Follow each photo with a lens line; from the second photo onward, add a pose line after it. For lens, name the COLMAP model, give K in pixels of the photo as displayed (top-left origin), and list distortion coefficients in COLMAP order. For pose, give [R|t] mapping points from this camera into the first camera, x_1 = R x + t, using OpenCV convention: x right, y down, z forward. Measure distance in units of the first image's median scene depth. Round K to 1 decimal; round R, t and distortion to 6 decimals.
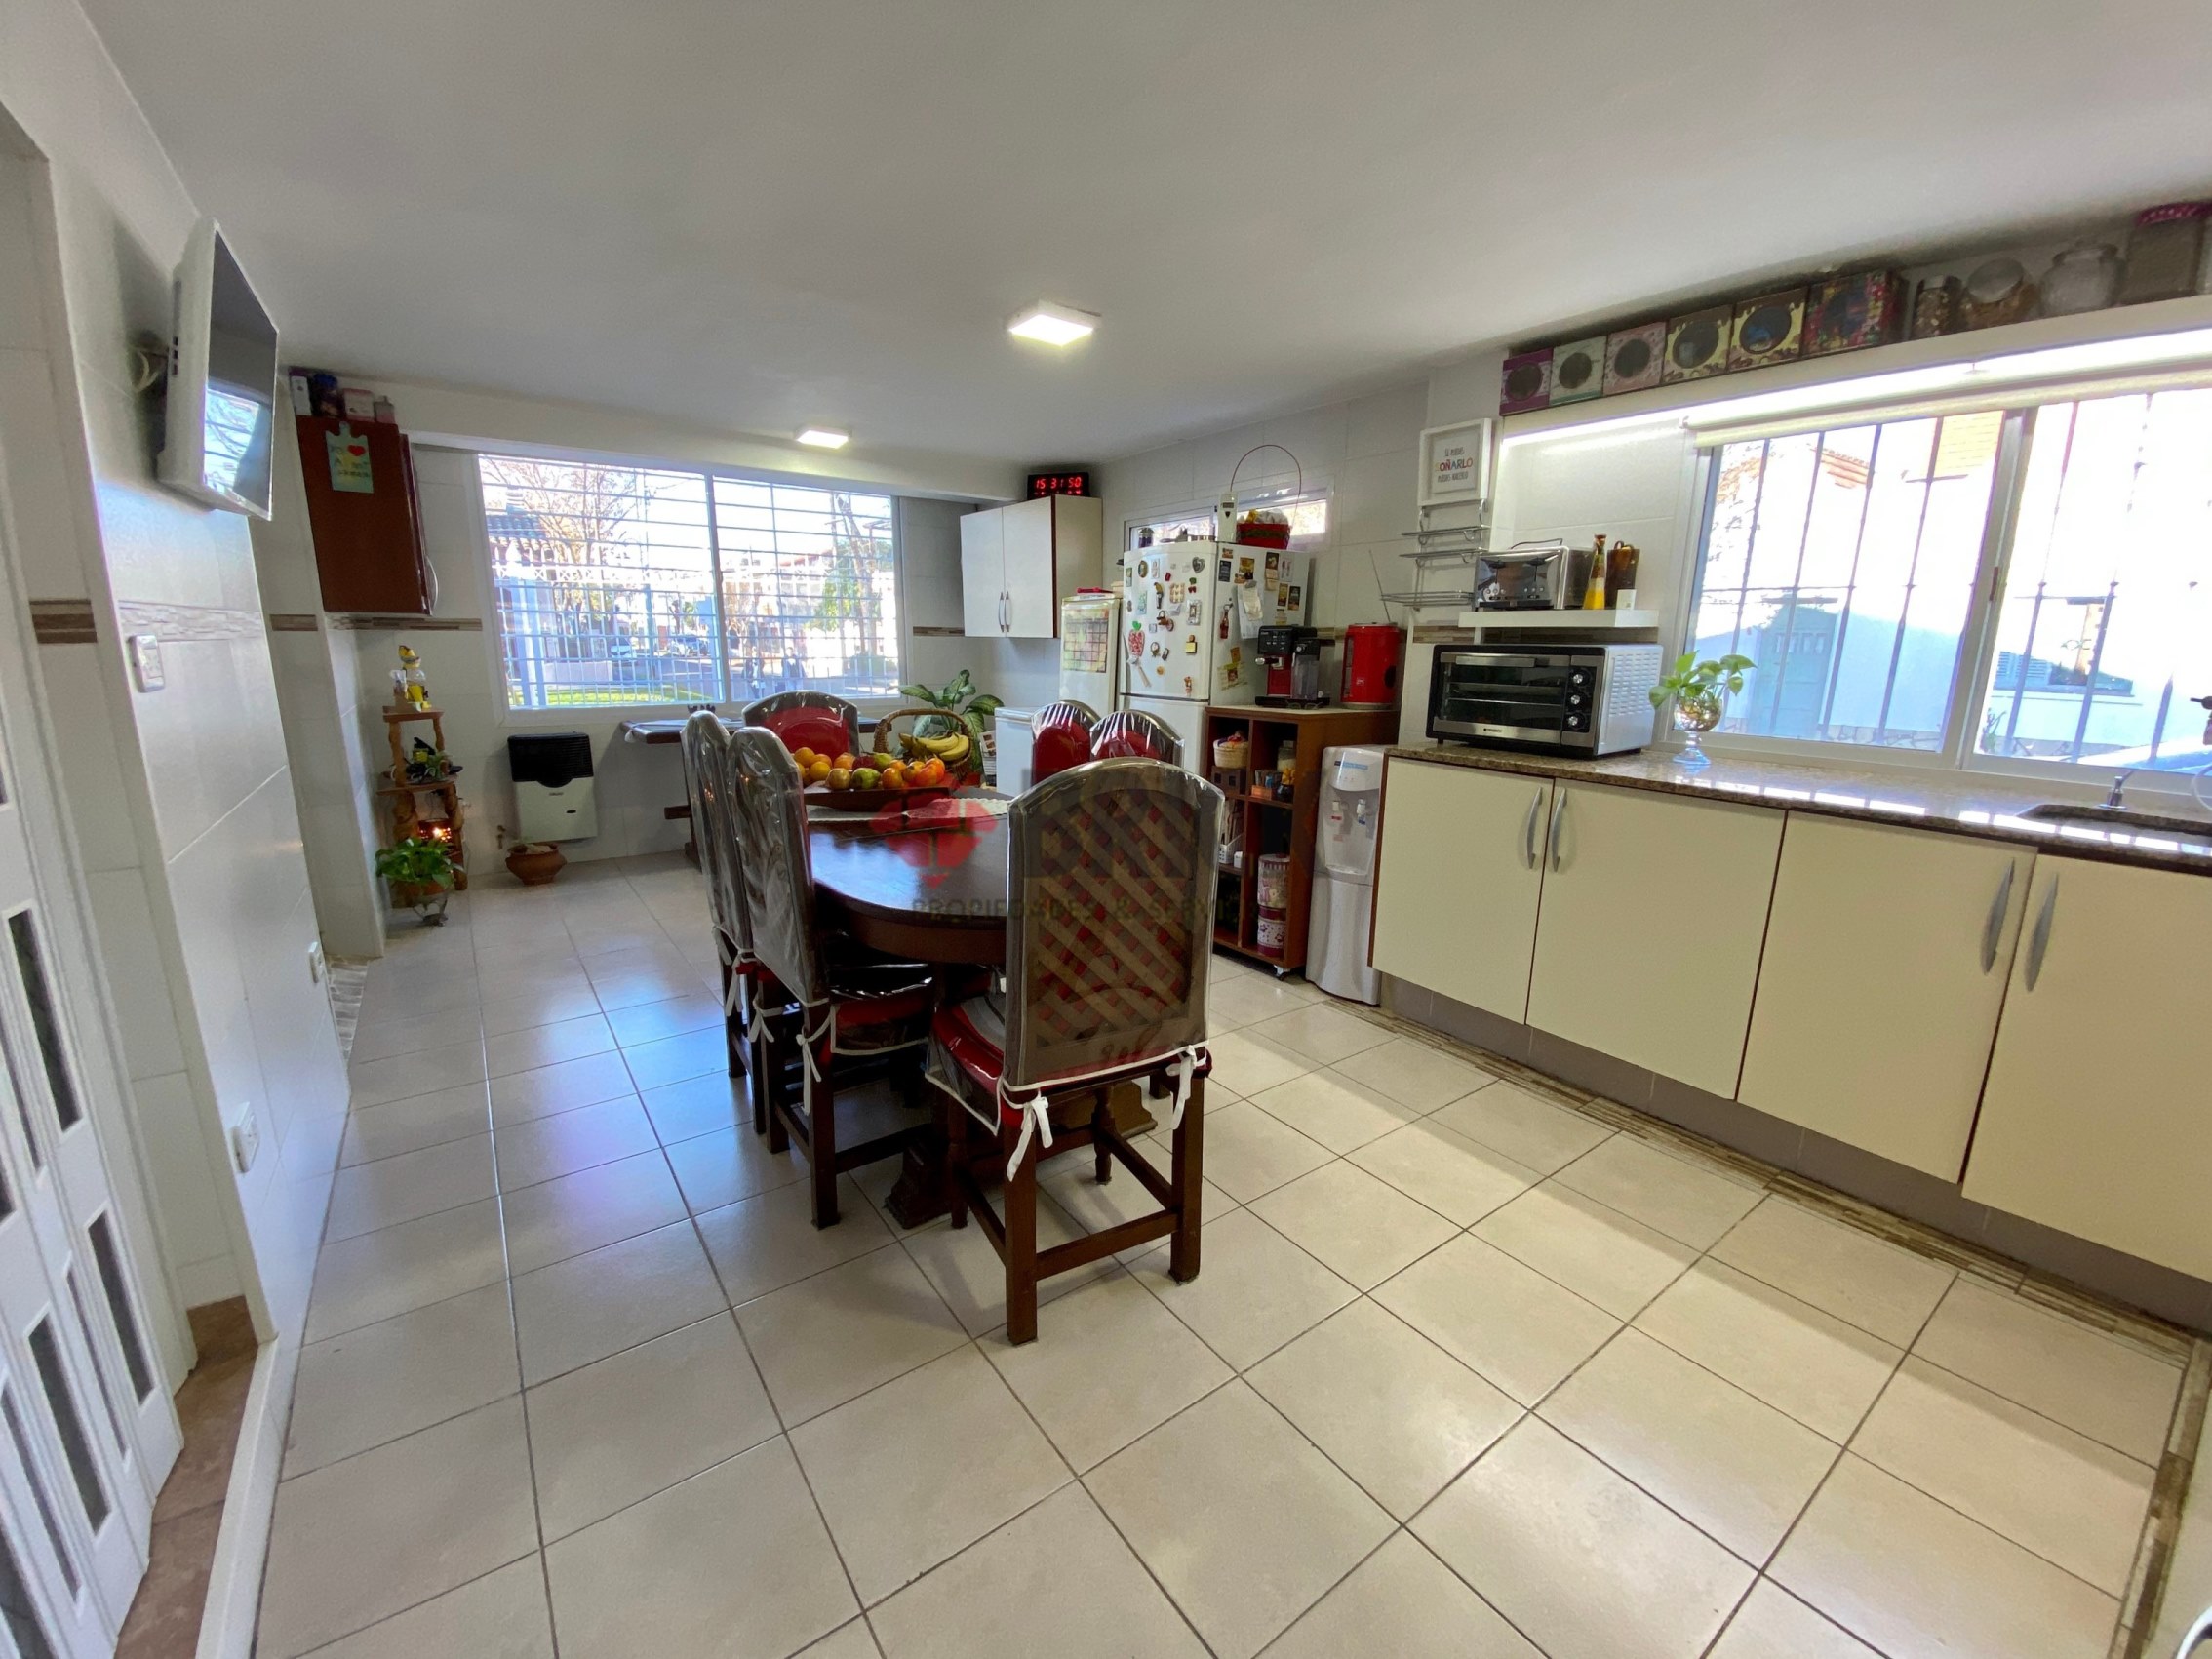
lens RADIAL K [[881.1, 0, 1115.0], [0, 881.1, 830.7], [0, 0, 1]] dist [-0.010977, -0.008663]
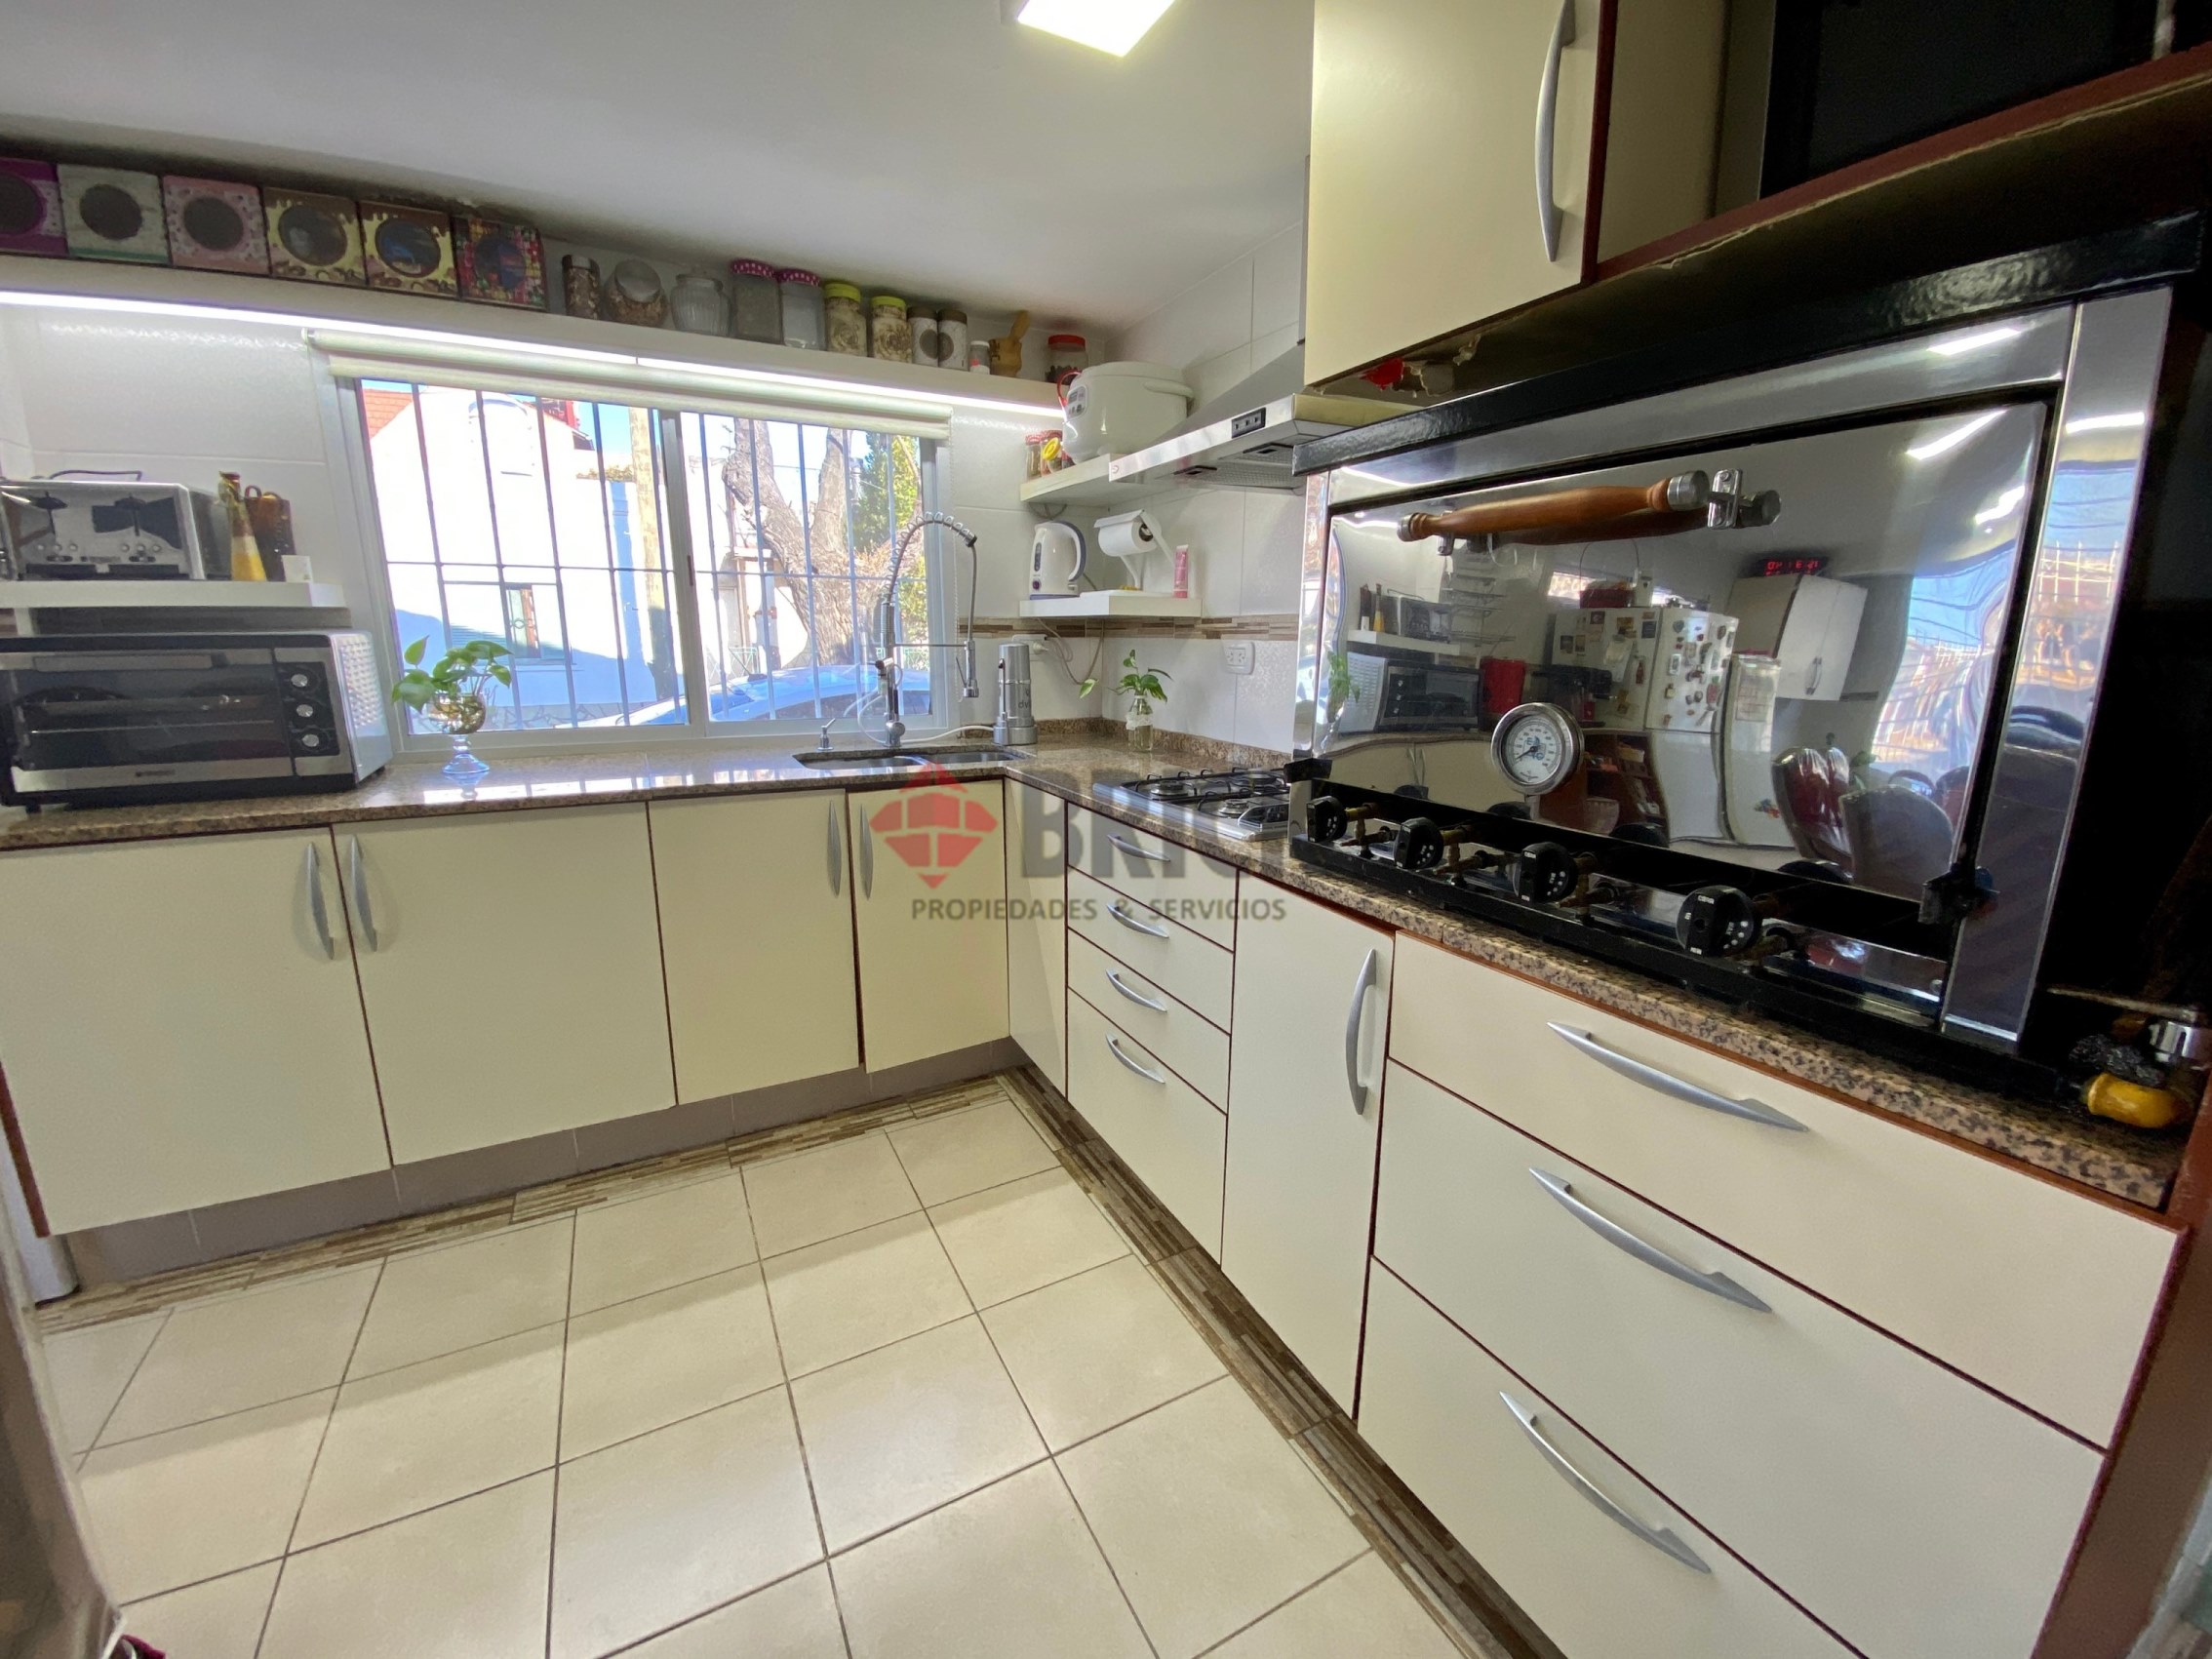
lens RADIAL K [[891.0, 0, 1106.0], [0, 891.0, 829.5], [0, 0, 1]] dist [0.002366, -0.014254]
pose [[0.134883, -0.223628, 0.965296, -0.087725], [0.207585, 0.958958, 0.193153, -0.061572], [-0.968873, 0.174328, 0.175769, 0.273411]]
